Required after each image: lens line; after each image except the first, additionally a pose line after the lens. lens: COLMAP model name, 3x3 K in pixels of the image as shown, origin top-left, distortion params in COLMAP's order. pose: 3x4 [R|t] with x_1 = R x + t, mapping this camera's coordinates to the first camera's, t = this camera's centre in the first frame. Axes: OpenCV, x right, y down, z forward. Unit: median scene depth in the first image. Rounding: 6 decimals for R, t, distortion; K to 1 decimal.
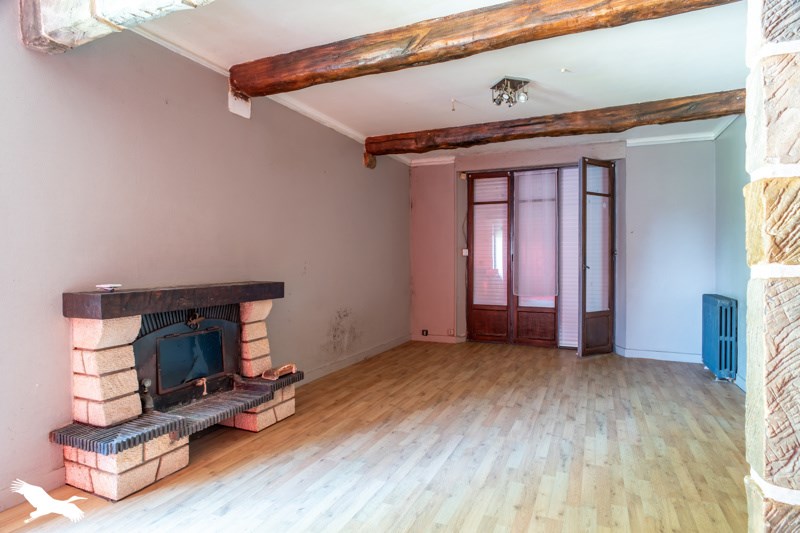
lens RADIAL K [[449.2, 0, 393.9], [0, 449.2, 267.0], [0, 0, 1]] dist [0.005249, 0.002163]
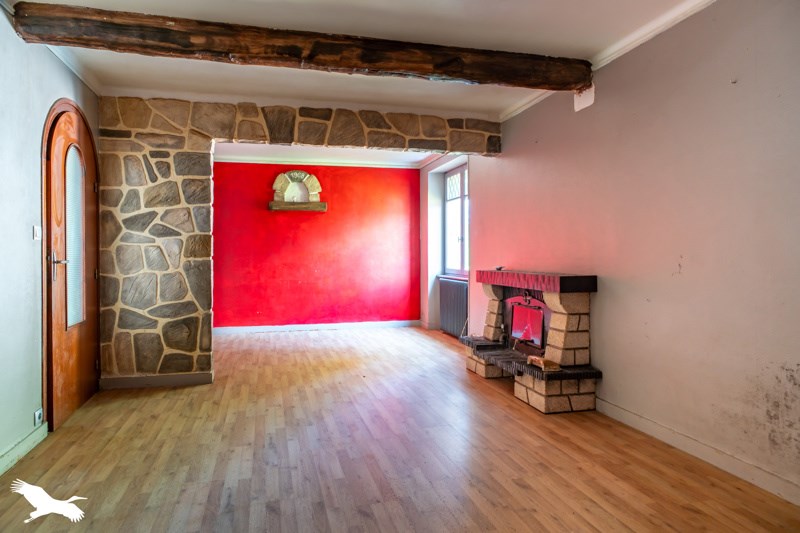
lens RADIAL K [[449.2, 0, 394.9], [0, 449.2, 261.4], [0, 0, 1]] dist [0.005249, 0.002163]
pose [[-0.762362, 0.014576, -0.646986, 0.739466], [-0.004115, 0.999617, 0.027370, -0.026176], [0.647137, 0.023529, -0.762010, 1.757837]]
